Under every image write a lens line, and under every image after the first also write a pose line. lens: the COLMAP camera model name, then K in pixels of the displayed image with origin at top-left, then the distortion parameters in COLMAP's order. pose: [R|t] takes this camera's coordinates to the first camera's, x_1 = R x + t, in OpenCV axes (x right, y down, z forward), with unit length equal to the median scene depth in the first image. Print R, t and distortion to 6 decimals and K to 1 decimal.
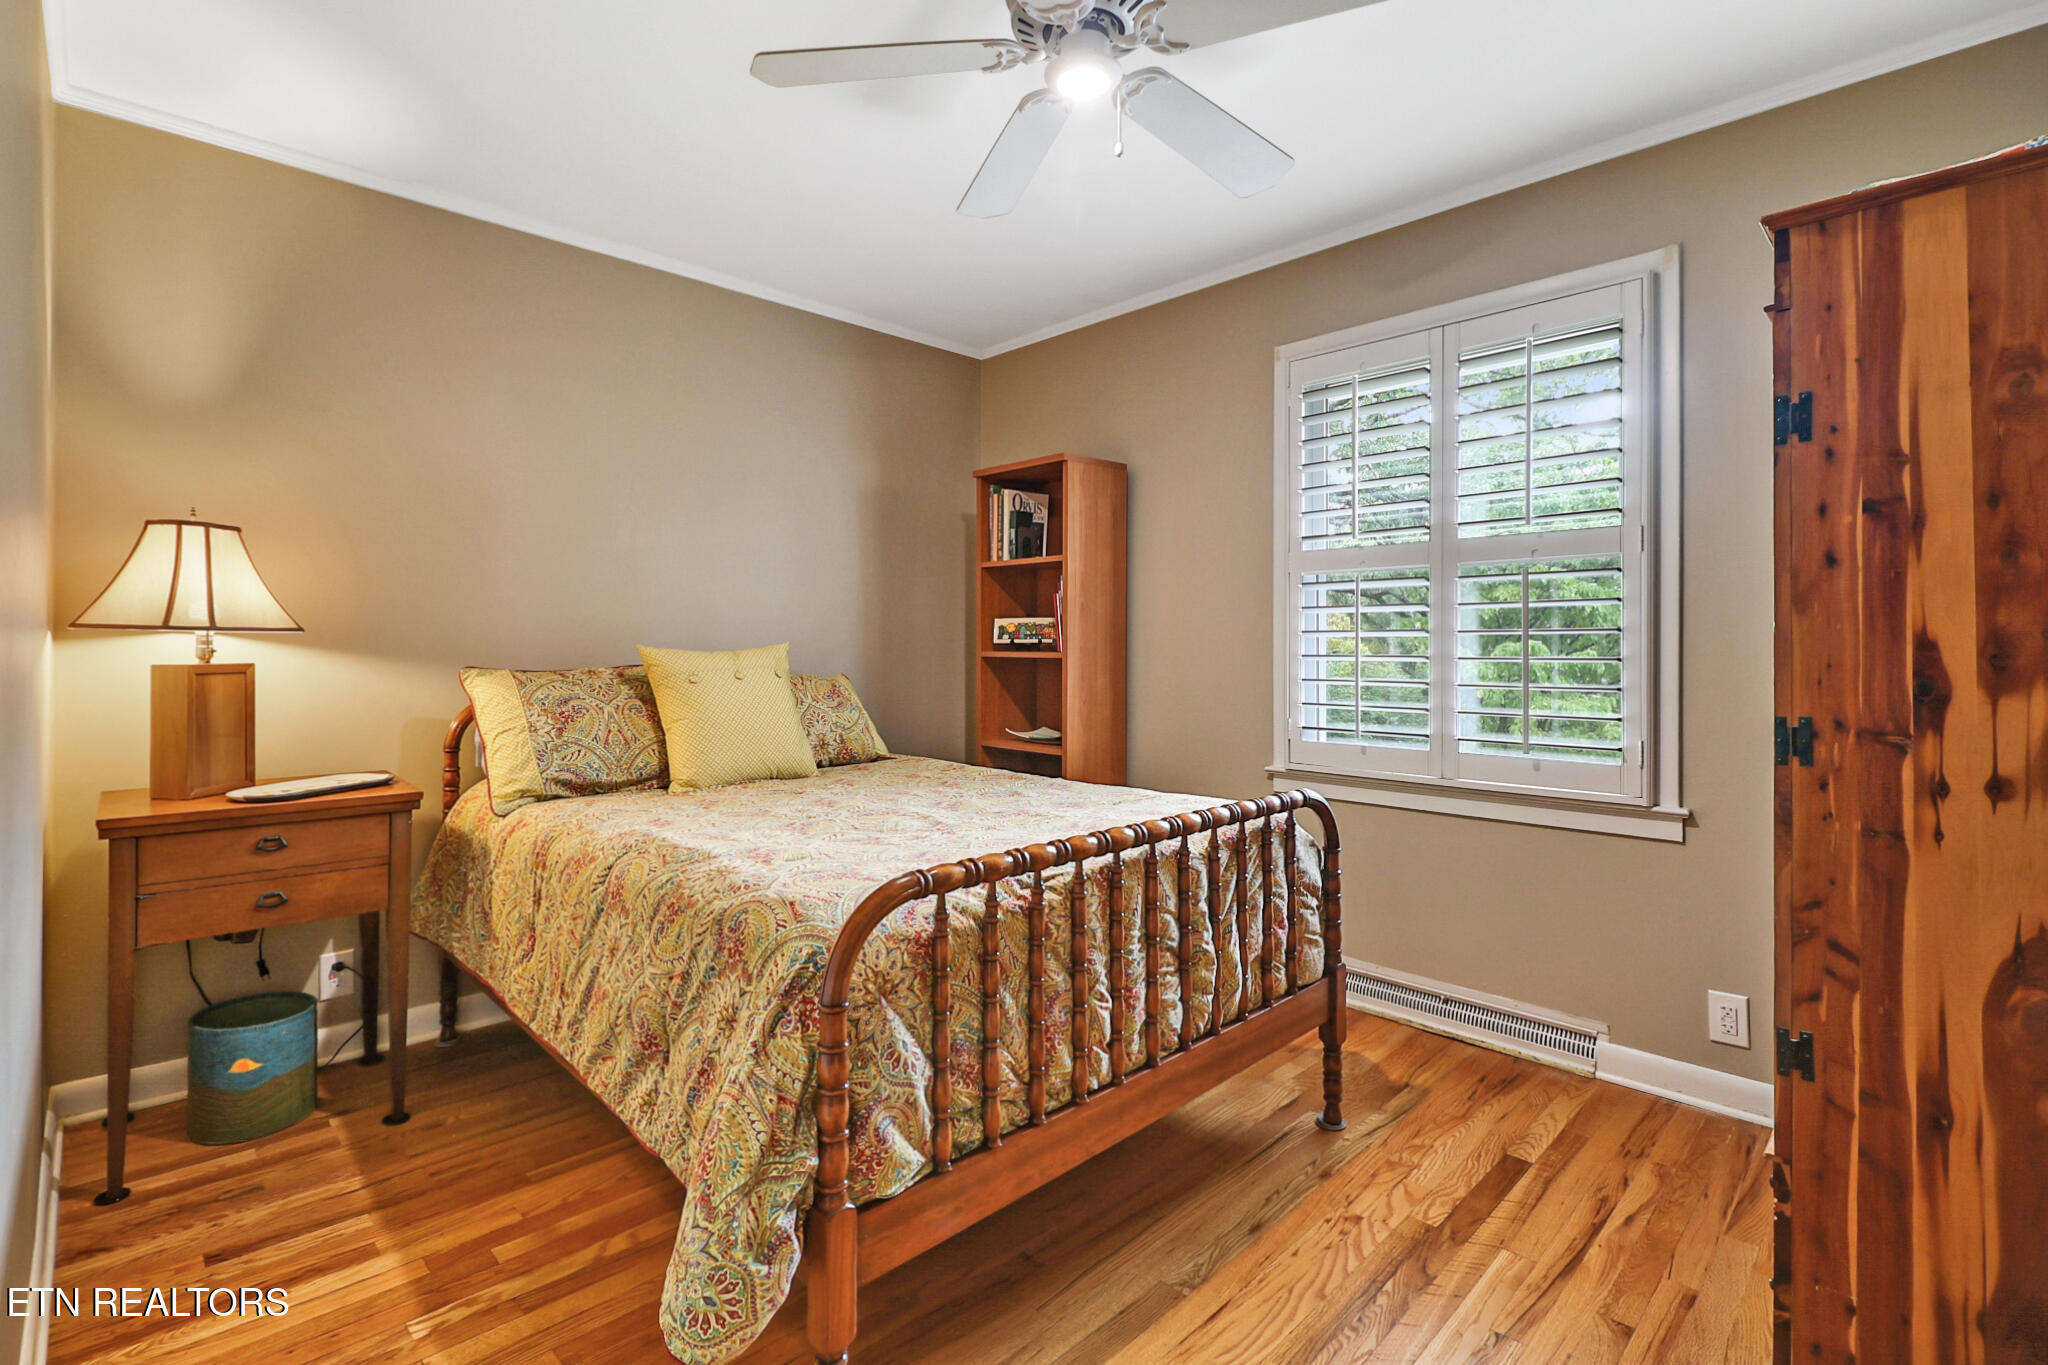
lens RADIAL K [[947.9, 0, 1006.4], [0, 947.9, 648.4], [0, 0, 1]] dist [0.013775, -0.020165]
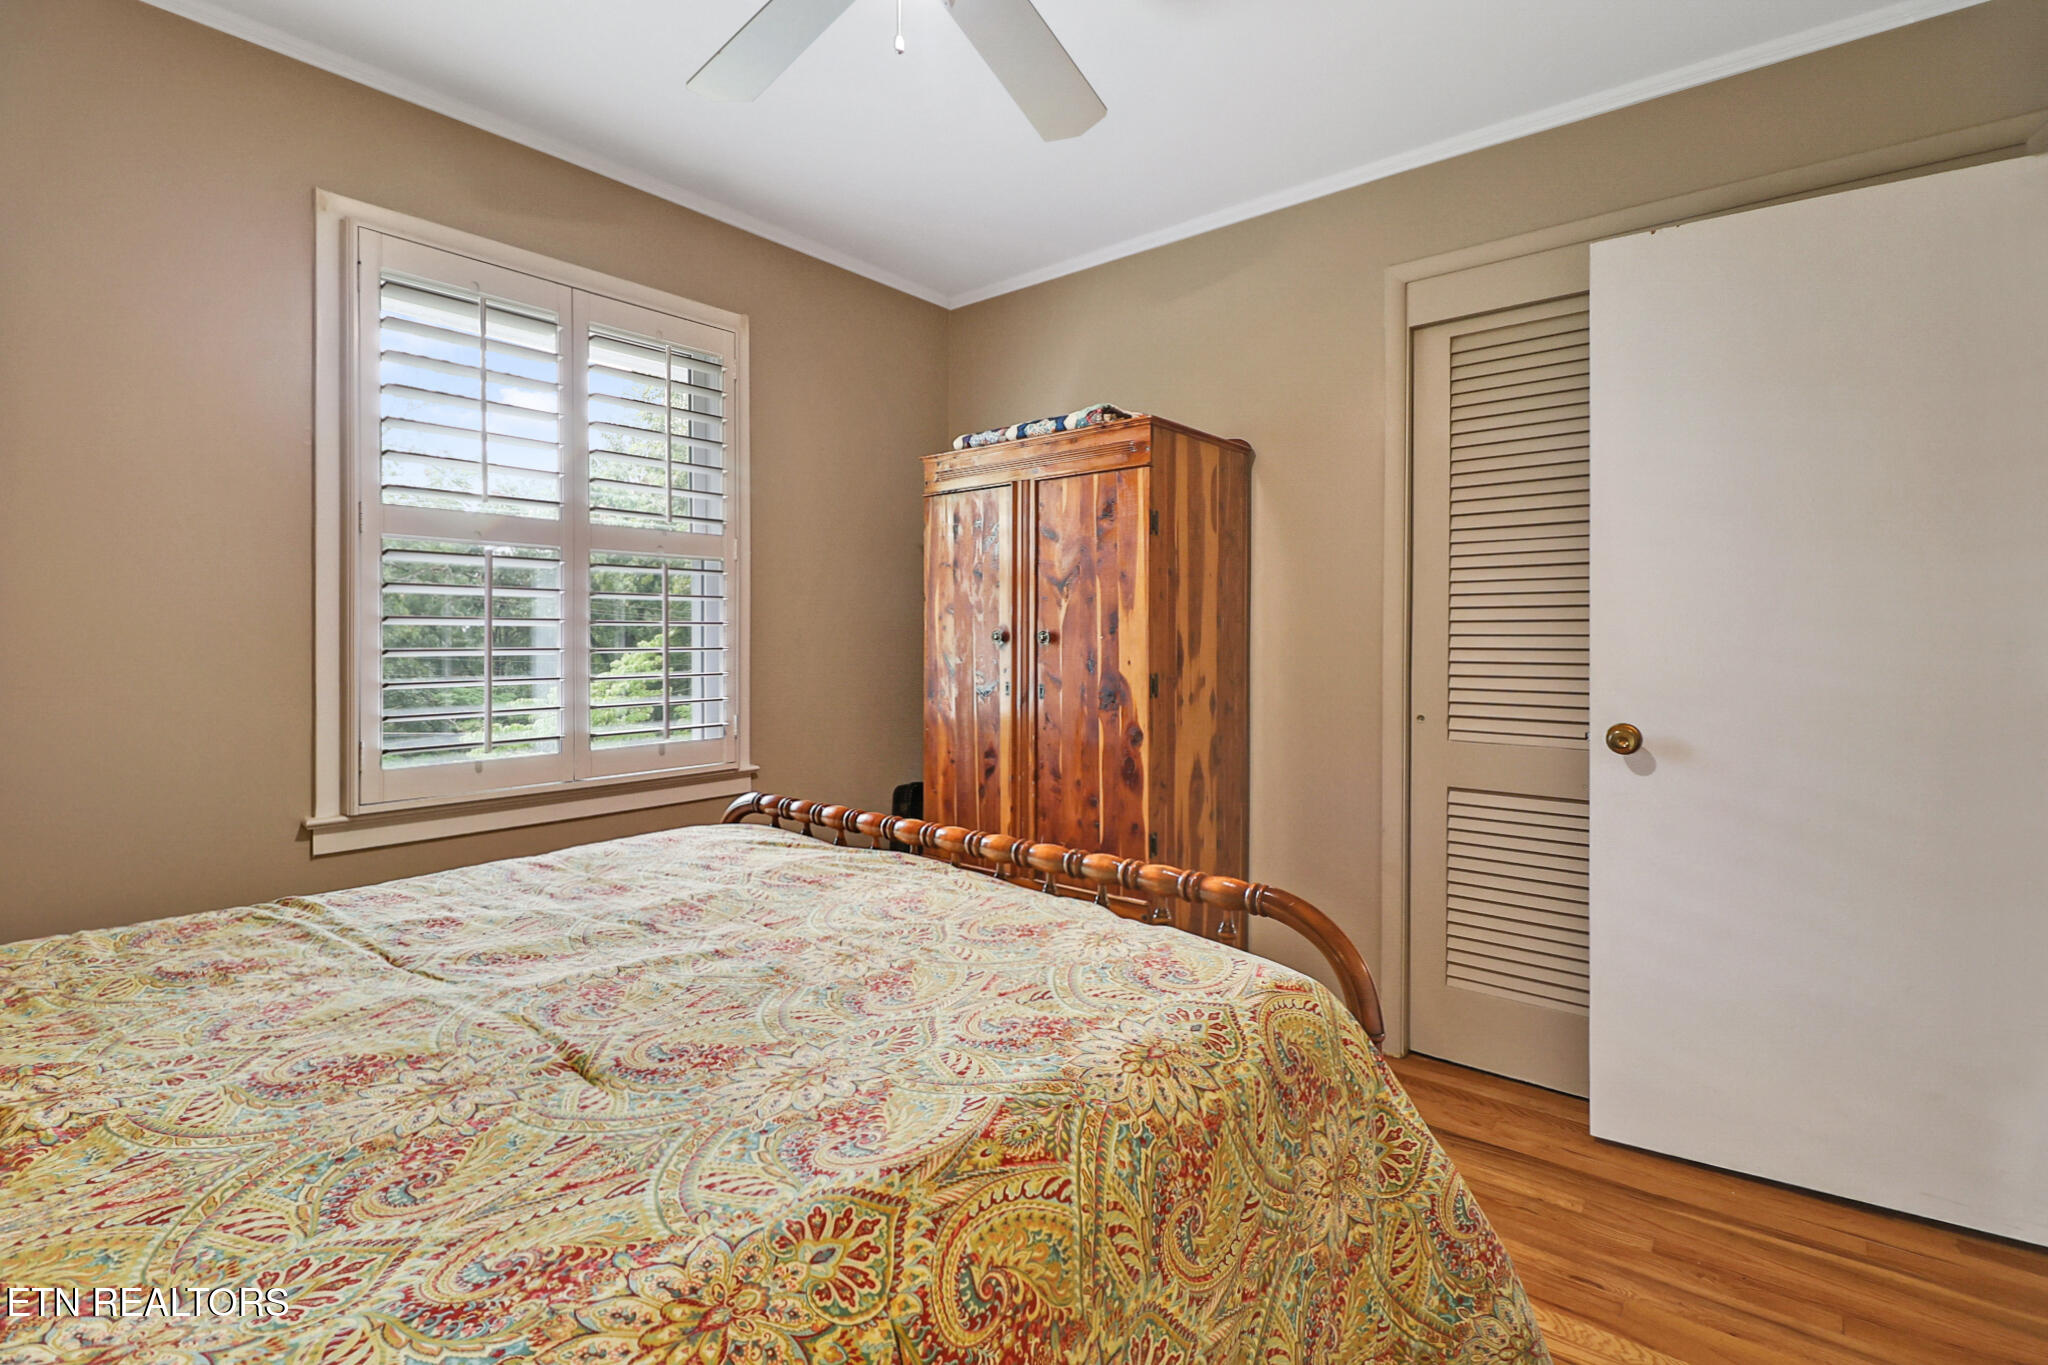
lens RADIAL K [[947.9, 0, 1006.4], [0, 947.9, 648.4], [0, 0, 1]] dist [0.013775, -0.020165]
pose [[-0.102133, -0.015922, 0.994643, -0.499722], [0.002431, 0.999865, 0.016255, -0.006005], [-0.994768, 0.004078, -0.102081, 0.680995]]
